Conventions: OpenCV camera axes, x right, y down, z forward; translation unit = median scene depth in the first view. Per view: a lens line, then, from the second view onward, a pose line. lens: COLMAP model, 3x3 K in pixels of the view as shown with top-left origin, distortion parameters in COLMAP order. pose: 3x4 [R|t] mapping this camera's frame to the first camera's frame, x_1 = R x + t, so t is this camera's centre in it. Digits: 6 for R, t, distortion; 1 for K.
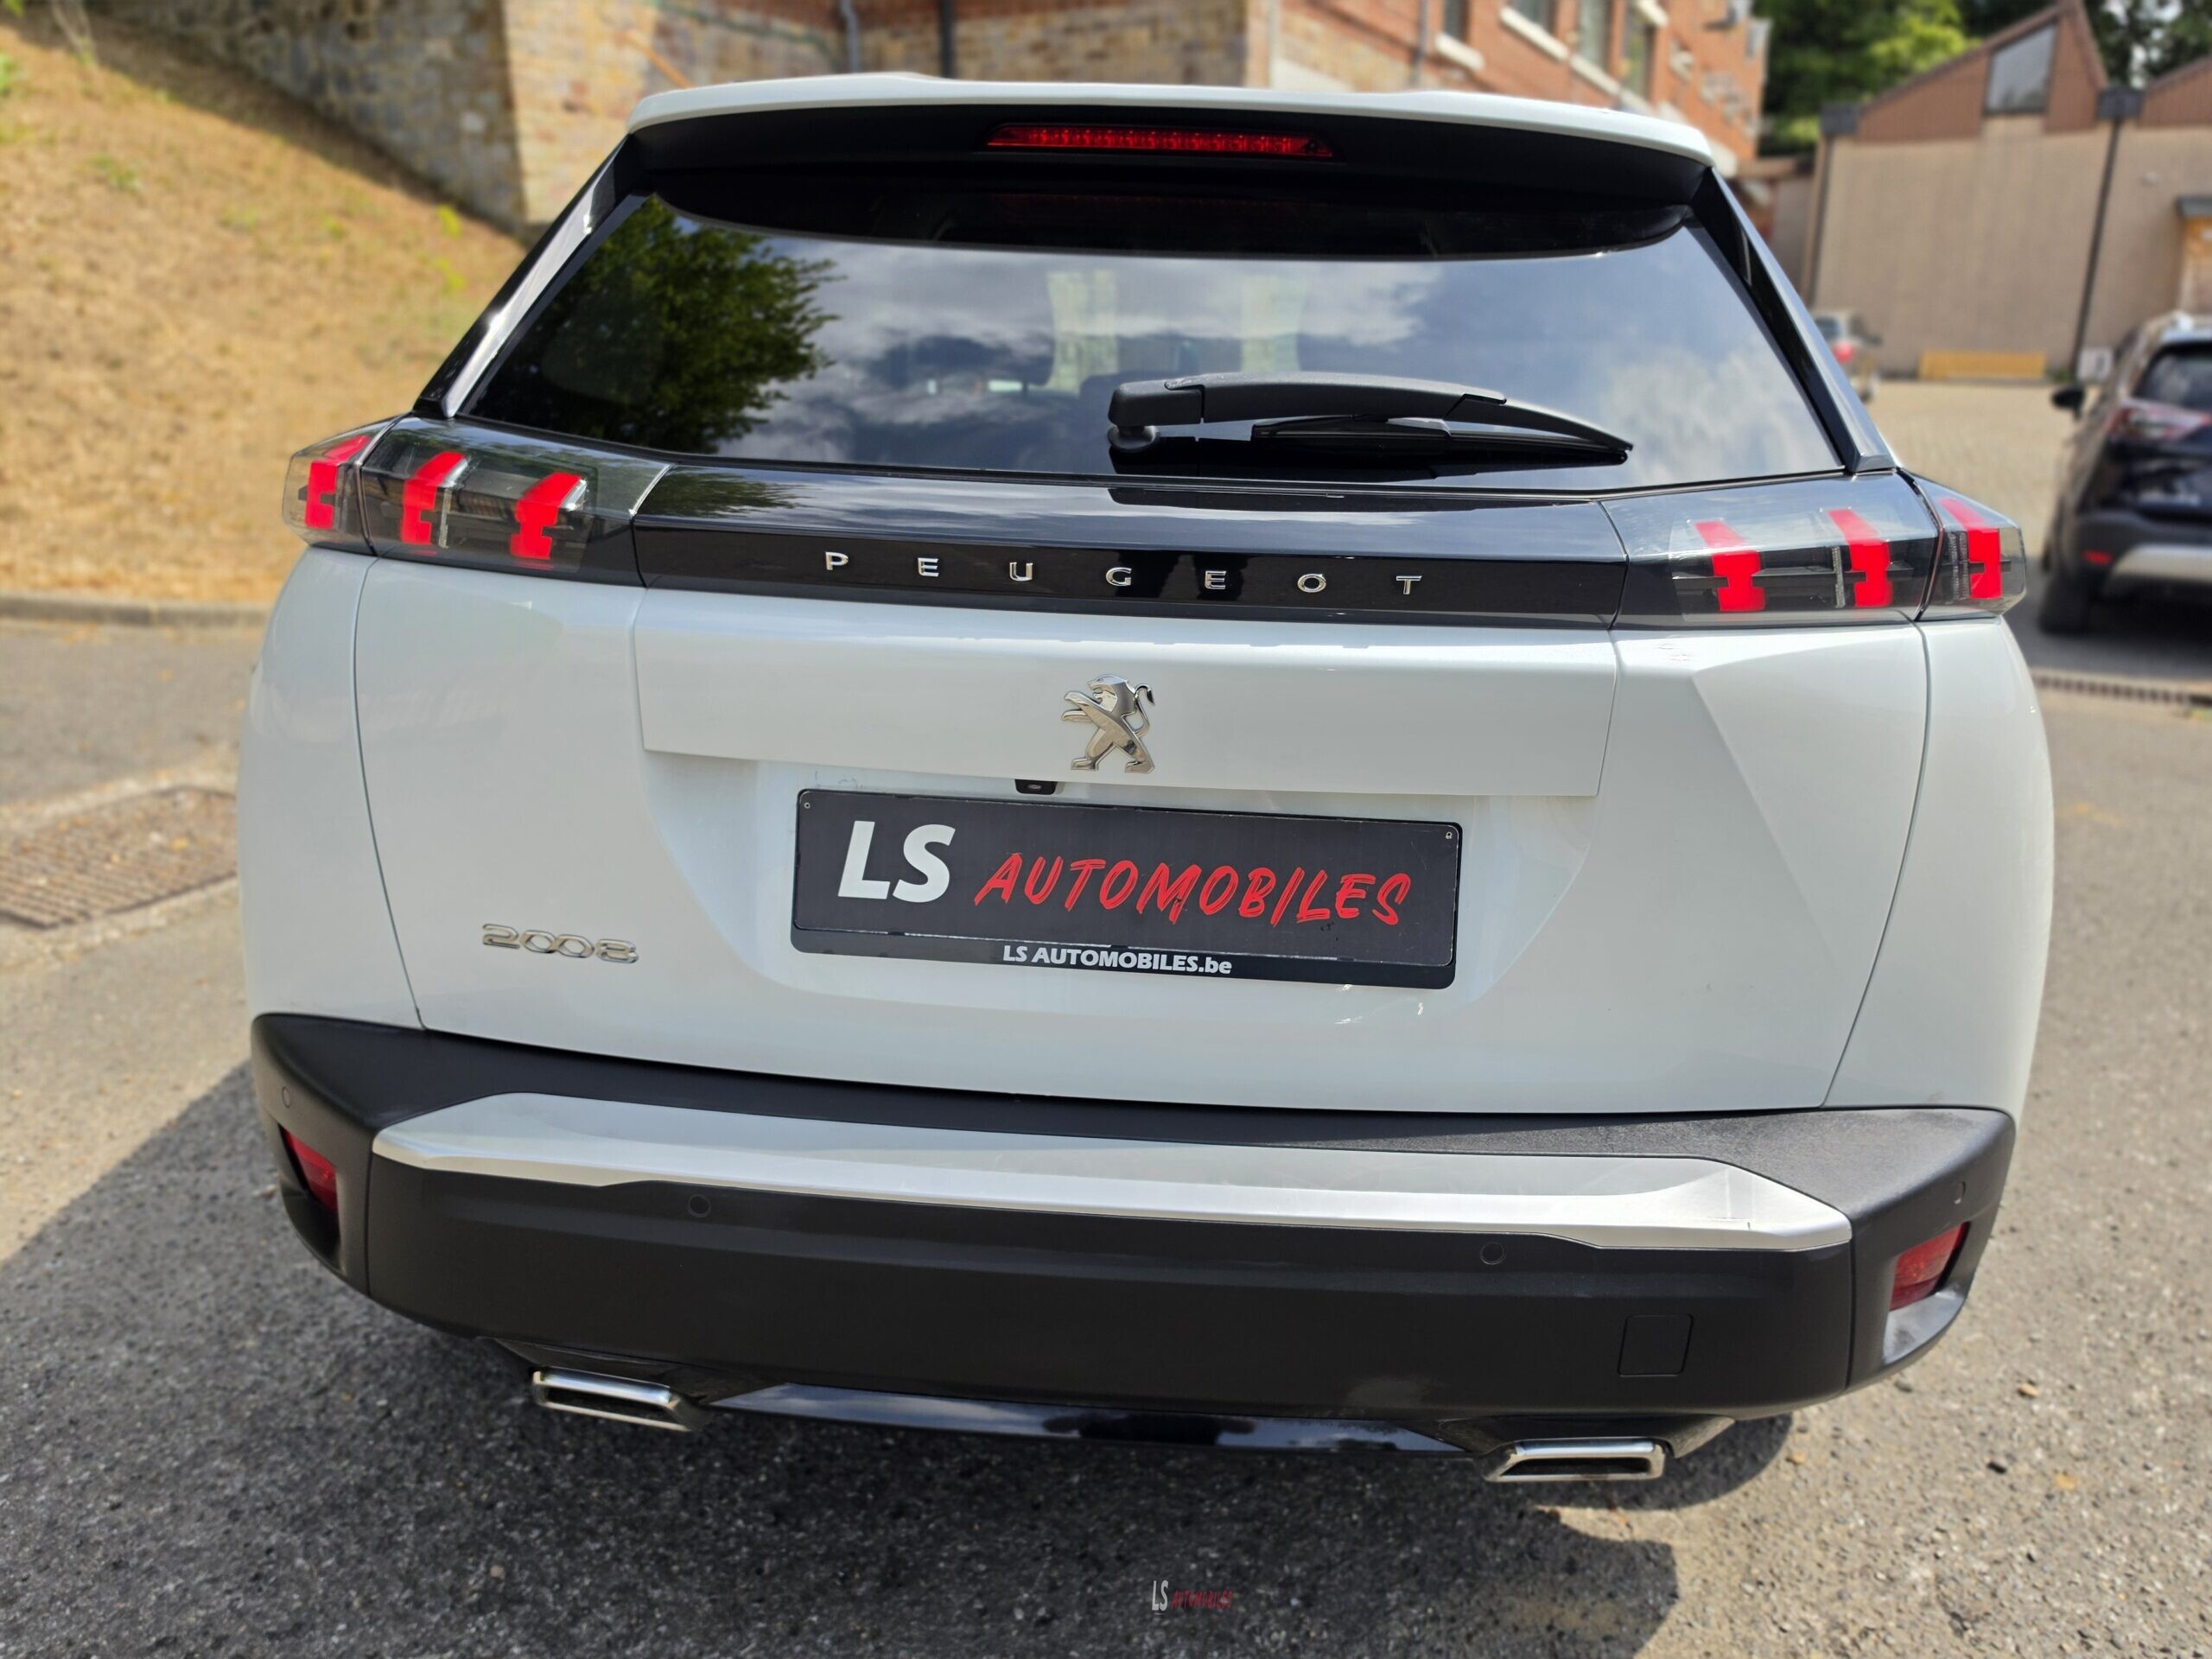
lens RADIAL K [[1572.1, 0, 1131.1], [0, 1572.1, 829.2], [0, 0, 1]] dist [0.003552, 0.006056]
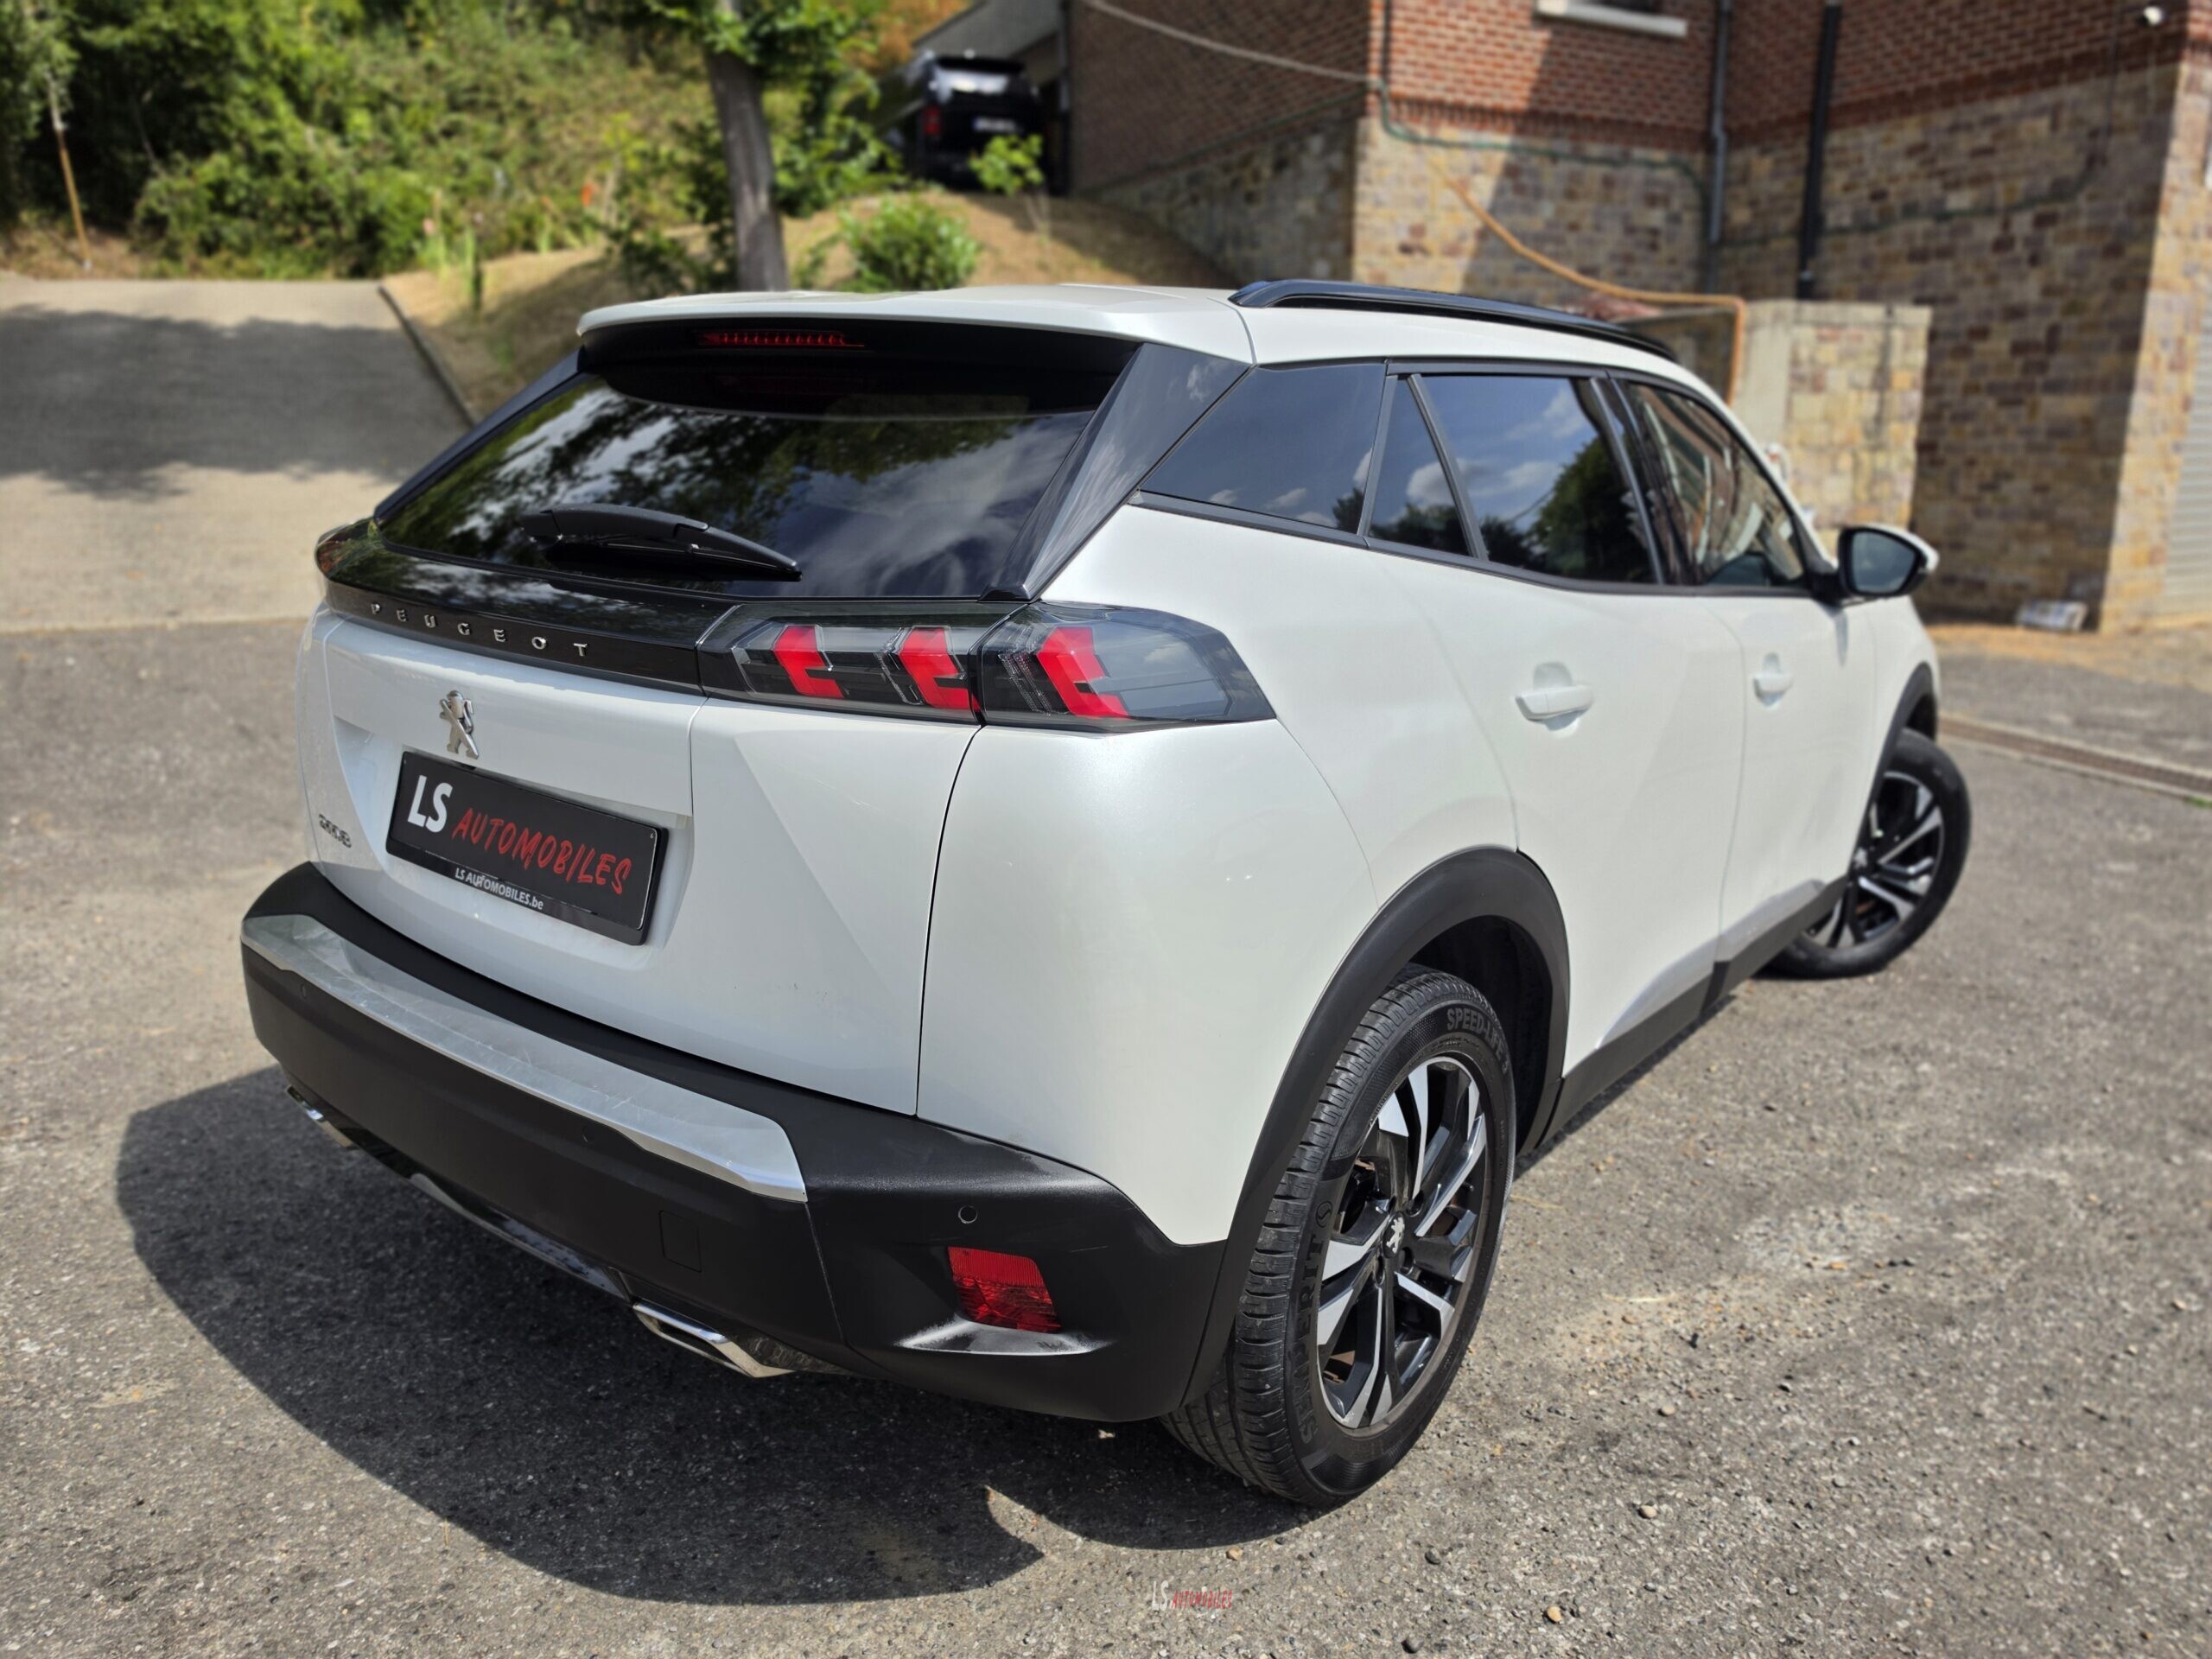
lens RADIAL K [[1579.0, 0, 1106.0], [0, 1579.0, 829.5], [0, 0, 1]] dist [0.006523, -0.000949]
pose [[0.819091, 0.140998, -0.556066, 1.167067], [-0.177745, 0.984000, -0.012313, -0.049912], [0.545433, 0.108924, 0.831047, 0.058714]]
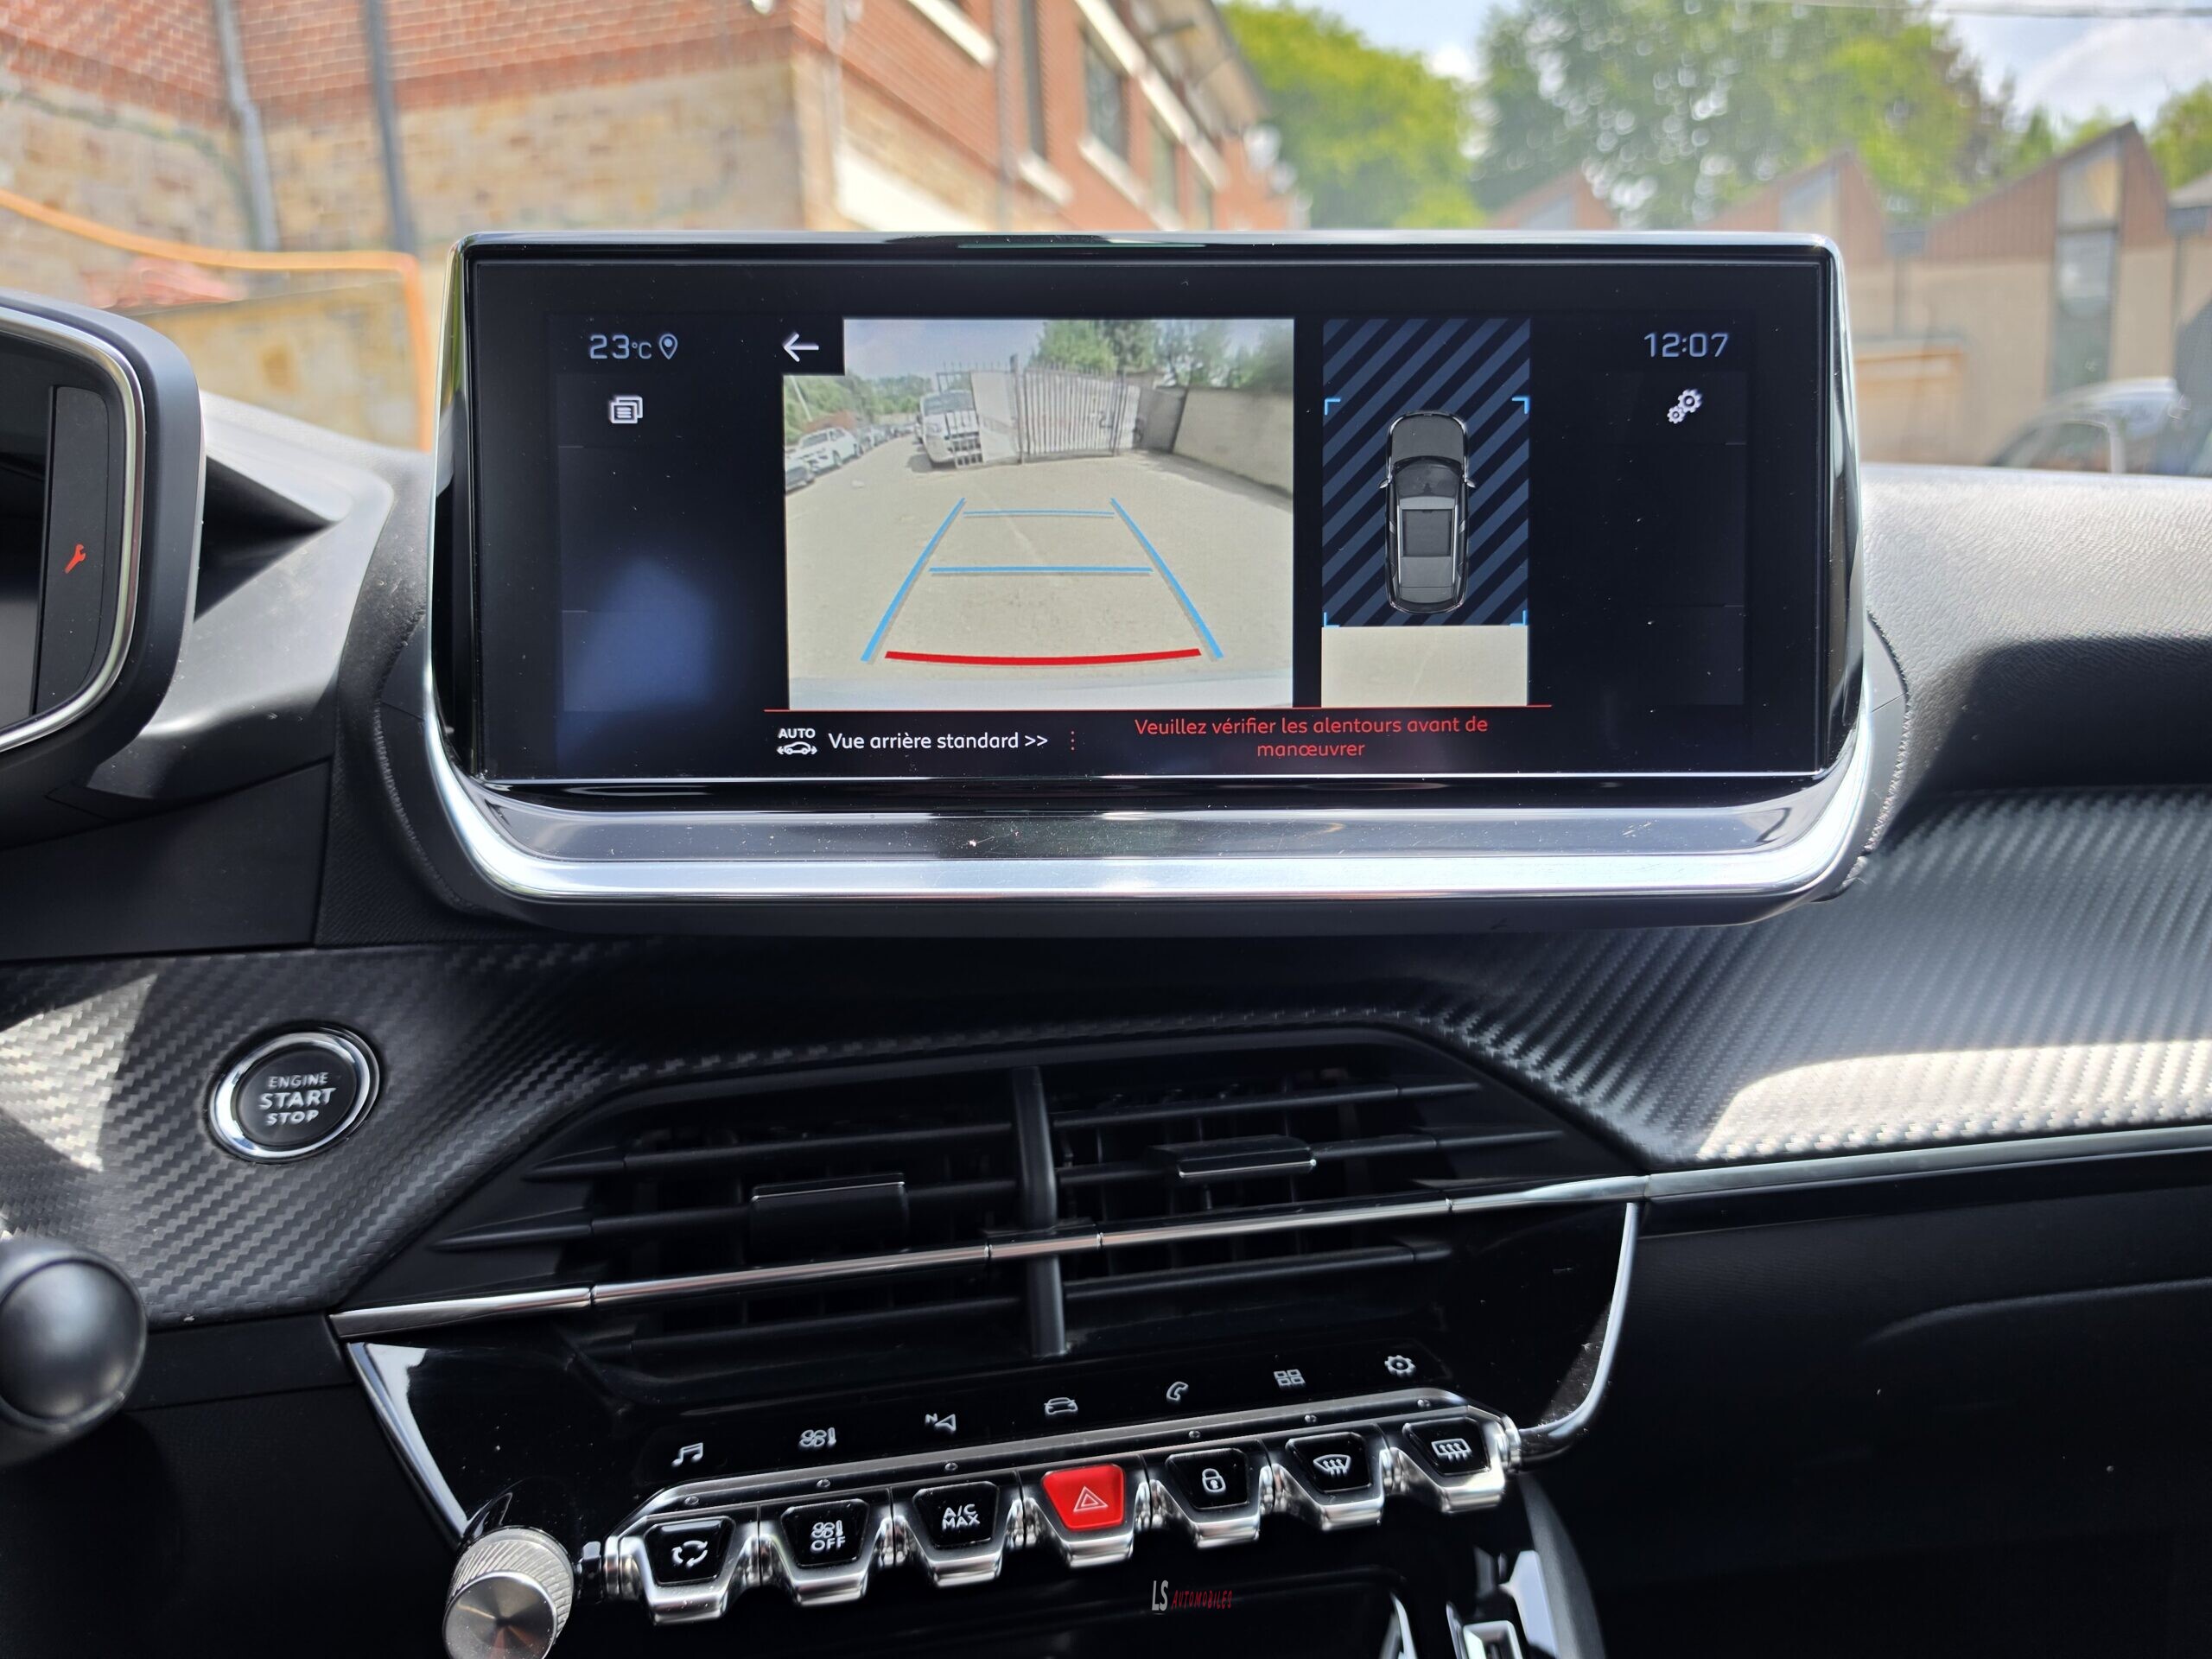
lens RADIAL K [[1569.7, 0, 1090.9], [0, 1569.7, 835.3], [0, 0, 1]] dist [-0.002019, -0.009187]
pose [[0.969398, -0.099401, 0.224469, 0.041853], [0.123883, 0.987473, -0.097728, -0.638468], [-0.211943, 0.122546, 0.969568, 2.483176]]
